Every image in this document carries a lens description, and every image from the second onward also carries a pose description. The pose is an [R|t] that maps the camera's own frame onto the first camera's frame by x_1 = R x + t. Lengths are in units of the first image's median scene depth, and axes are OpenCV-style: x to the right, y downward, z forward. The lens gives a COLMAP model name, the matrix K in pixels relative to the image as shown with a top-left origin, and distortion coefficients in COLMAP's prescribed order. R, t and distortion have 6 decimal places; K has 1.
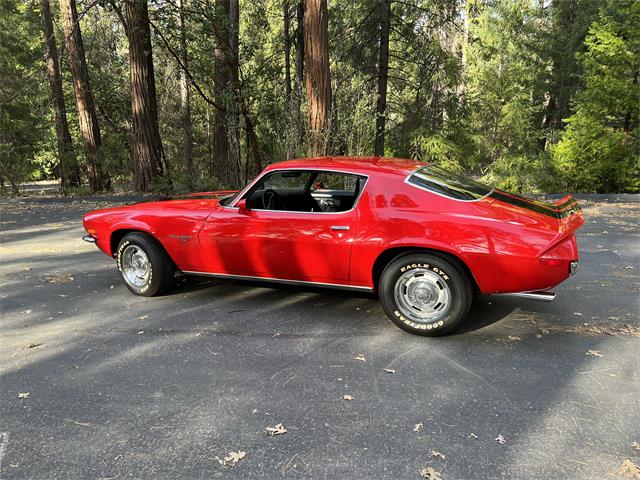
lens RADIAL K [[485.6, 0, 320.0], [0, 485.6, 240.0], [0, 0, 1]] dist [0.052719, -0.054409]
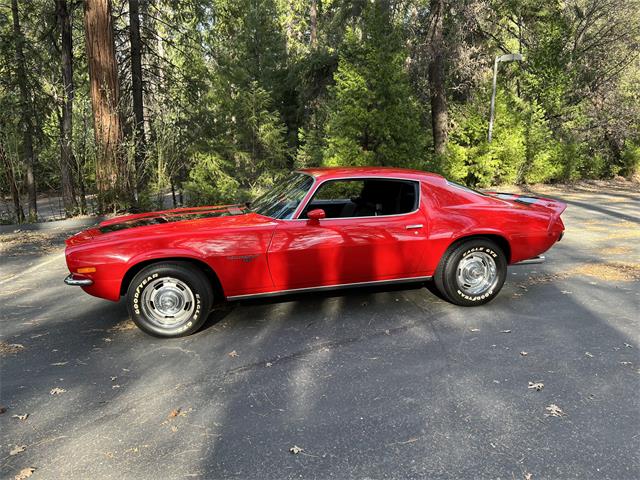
lens RADIAL K [[485.6, 0, 320.0], [0, 485.6, 240.0], [0, 0, 1]] dist [0.052719, -0.054409]
pose [[0.787371, -0.106043, 0.607291, -0.769693], [0.128841, 0.991646, 0.006112, -0.026897], [-0.602866, 0.073432, 0.794456, 0.215928]]
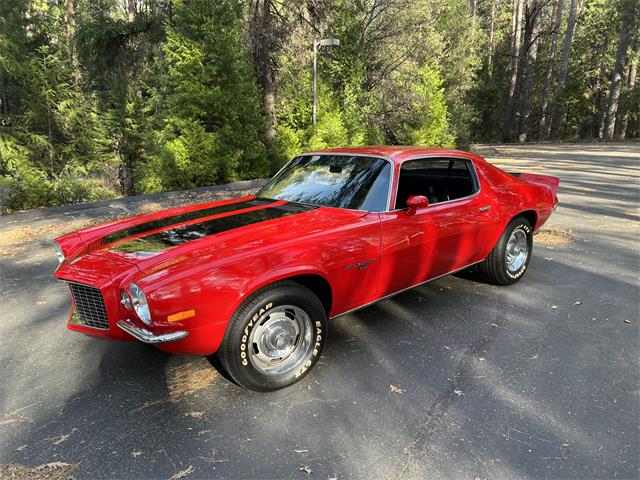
lens RADIAL K [[485.6, 0, 320.0], [0, 485.6, 240.0], [0, 0, 1]] dist [0.052719, -0.054409]
pose [[0.411055, -0.191451, 0.891280, -0.992176], [0.201702, 0.972567, 0.115887, -0.141650], [-0.889016, 0.132137, 0.438395, 0.798771]]
